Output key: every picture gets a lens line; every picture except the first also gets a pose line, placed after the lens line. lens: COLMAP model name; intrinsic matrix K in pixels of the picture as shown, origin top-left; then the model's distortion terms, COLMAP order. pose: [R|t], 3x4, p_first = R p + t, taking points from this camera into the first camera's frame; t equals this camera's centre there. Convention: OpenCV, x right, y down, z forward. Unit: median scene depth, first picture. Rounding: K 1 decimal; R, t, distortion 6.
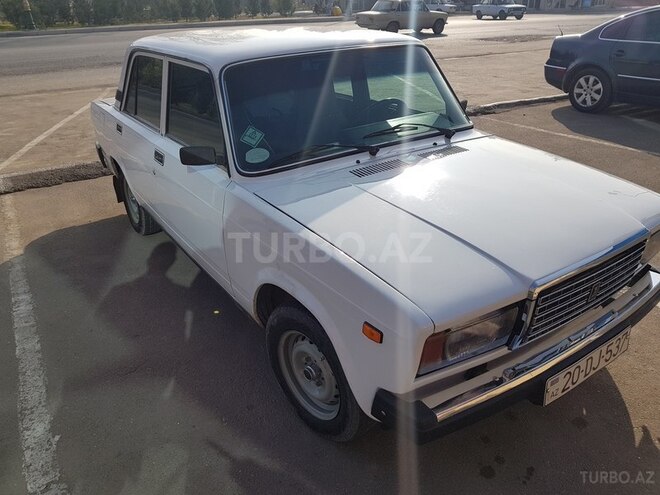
lens RADIAL K [[488.4, 0, 330.0], [0, 488.4, 247.5], [0, 0, 1]] dist [0.003457, 0.002140]
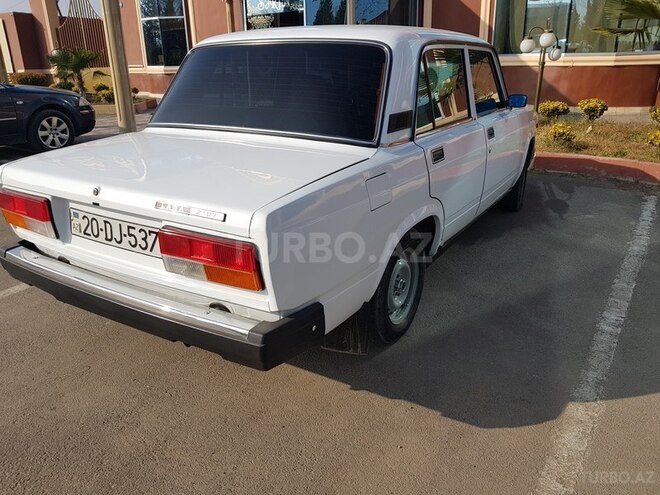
lens RADIAL K [[505.2, 0, 330.0], [0, 505.2, 247.5], [0, 0, 1]] dist [-0.003063, -0.001458]
pose [[-0.384718, -0.280024, 0.879533, -1.040972], [0.446240, 0.777693, 0.442791, -0.520975], [-0.807999, 0.562832, -0.174235, 1.307499]]
